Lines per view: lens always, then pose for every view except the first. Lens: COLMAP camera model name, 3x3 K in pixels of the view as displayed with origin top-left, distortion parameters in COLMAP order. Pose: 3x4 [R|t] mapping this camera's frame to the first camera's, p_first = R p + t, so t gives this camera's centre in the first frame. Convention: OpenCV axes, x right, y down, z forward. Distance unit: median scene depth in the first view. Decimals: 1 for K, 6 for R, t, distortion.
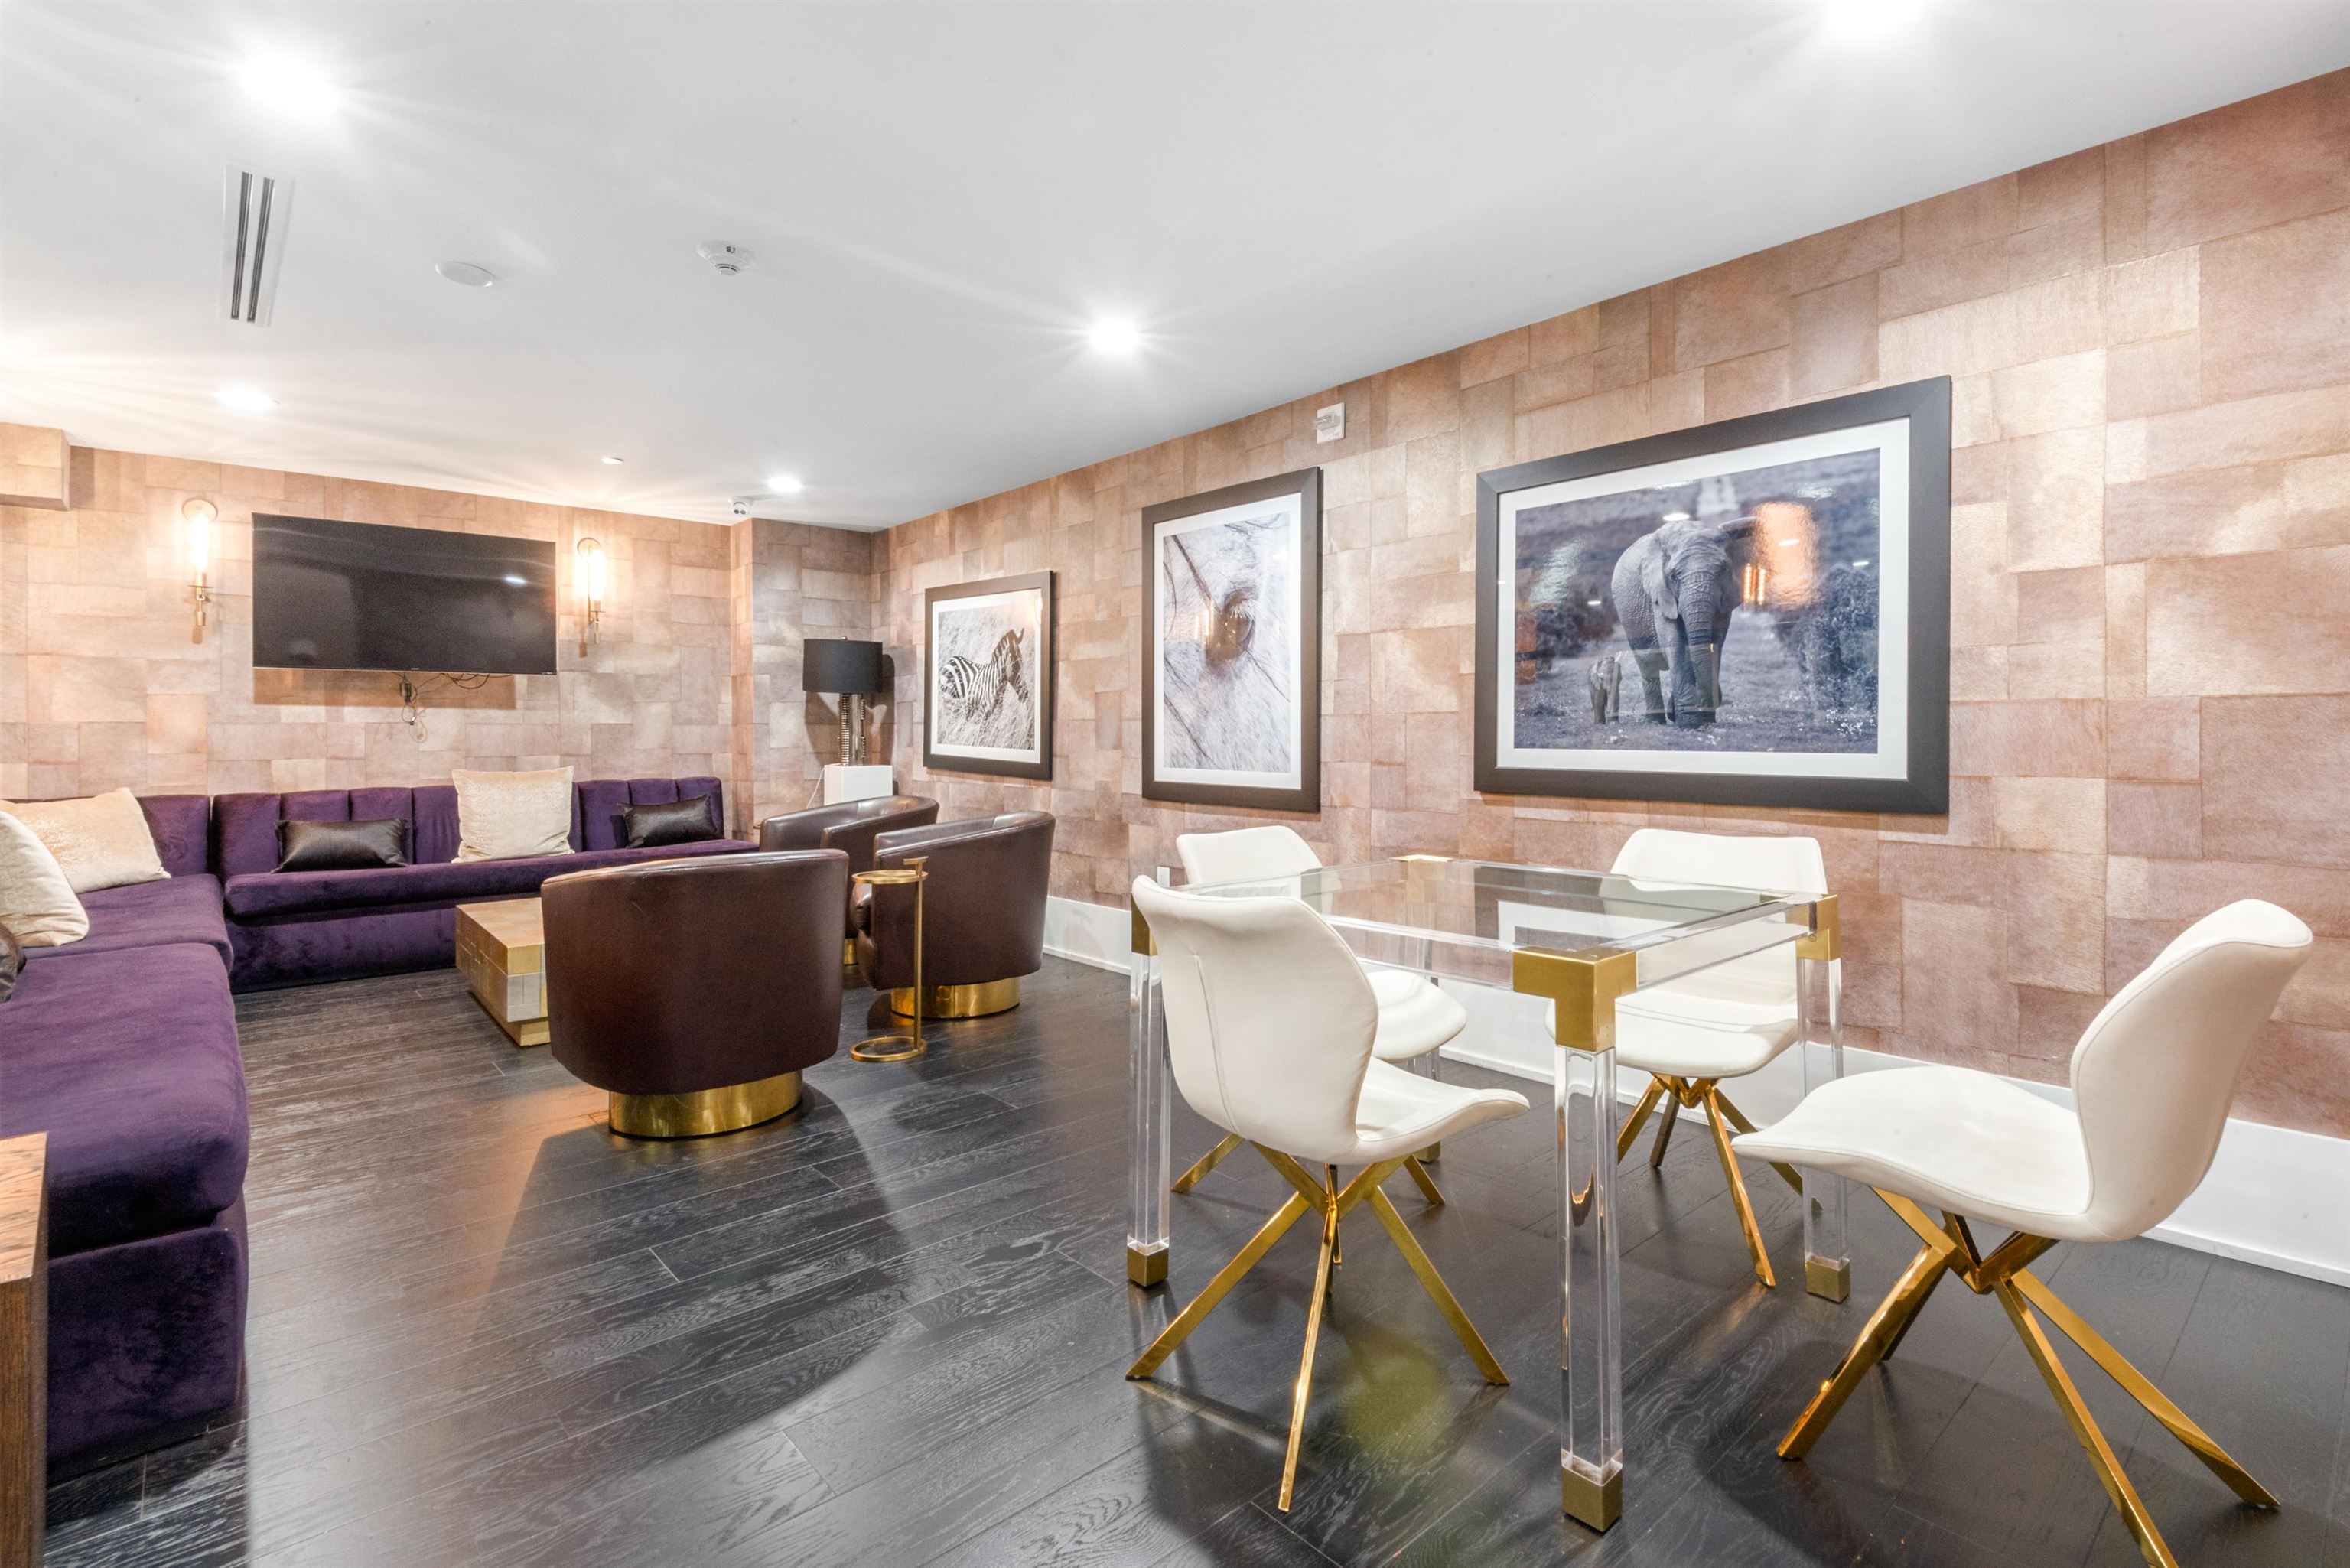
lens RADIAL K [[1092.3, 0, 1175.8], [0, 1092.3, 796.9], [0, 0, 1]] dist [0.039563, -0.025841]
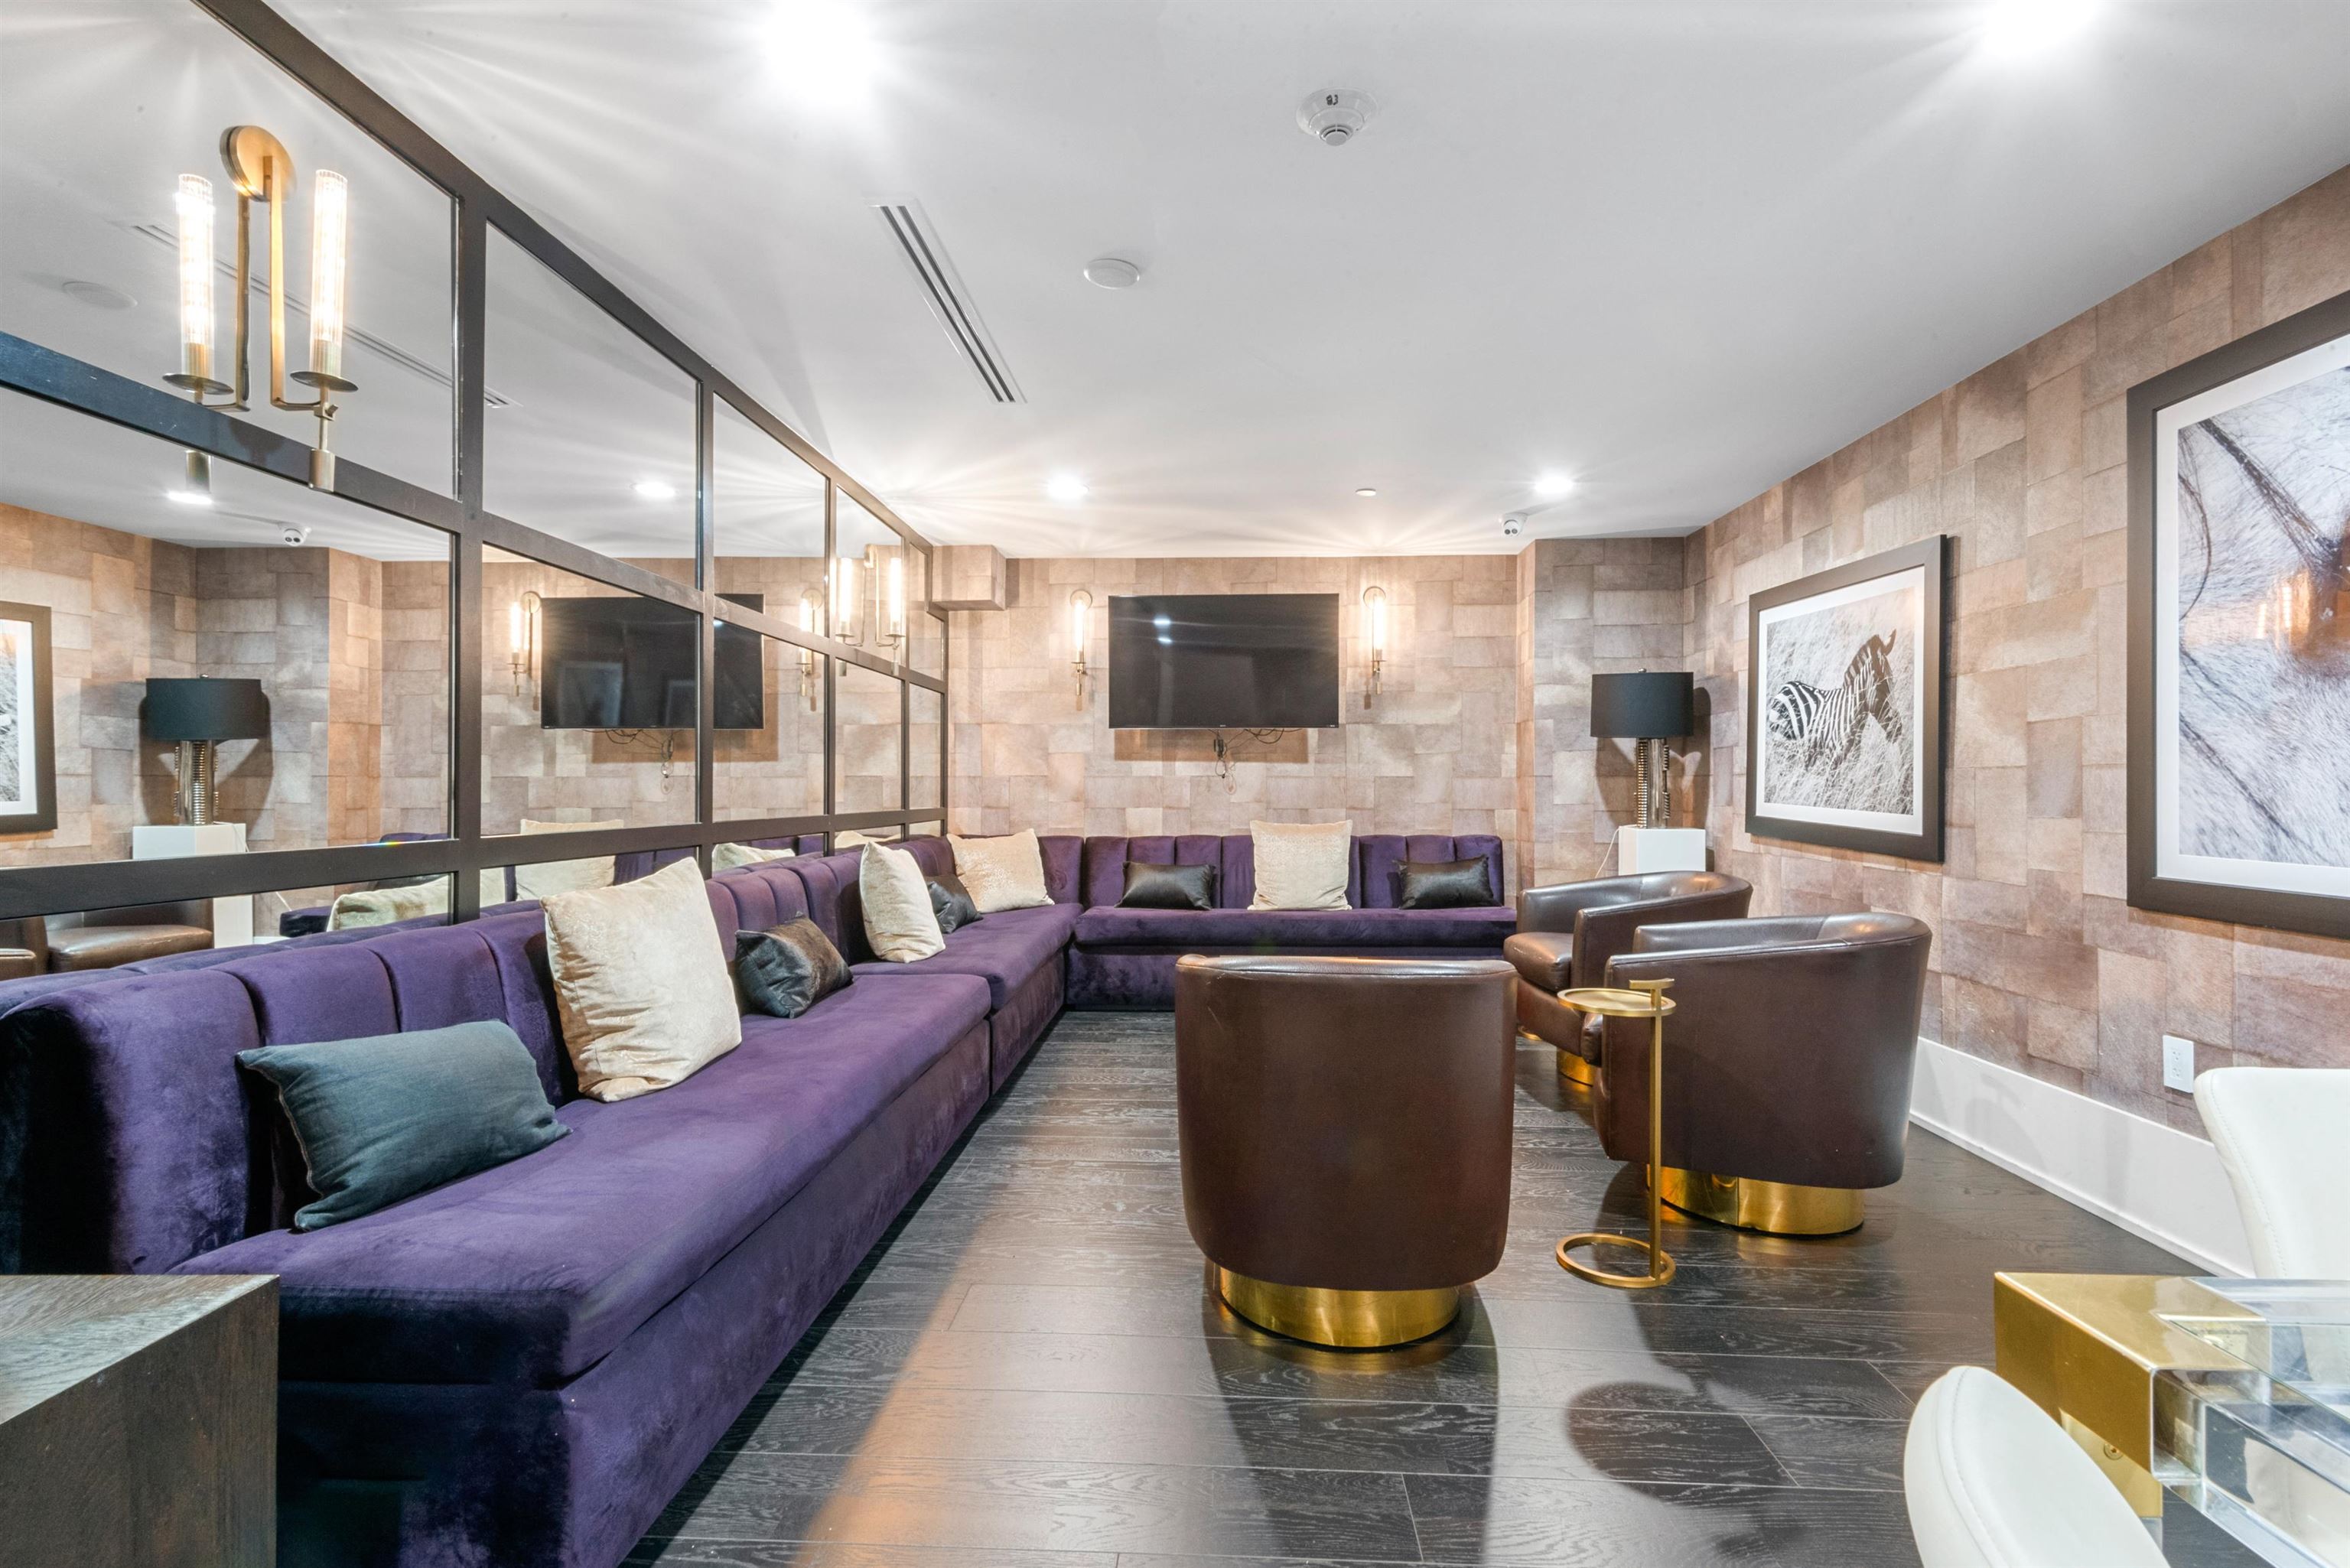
lens RADIAL K [[1081.3, 0, 1180.2], [0, 1081.3, 779.7], [0, 0, 1]] dist [0.039660, -0.027804]
pose [[0.725411, 0.000672, -0.688316, 0.002844], [-0.045373, 0.997871, -0.046844, -0.012615], [0.686819, 0.065212, 0.723897, 0.214917]]
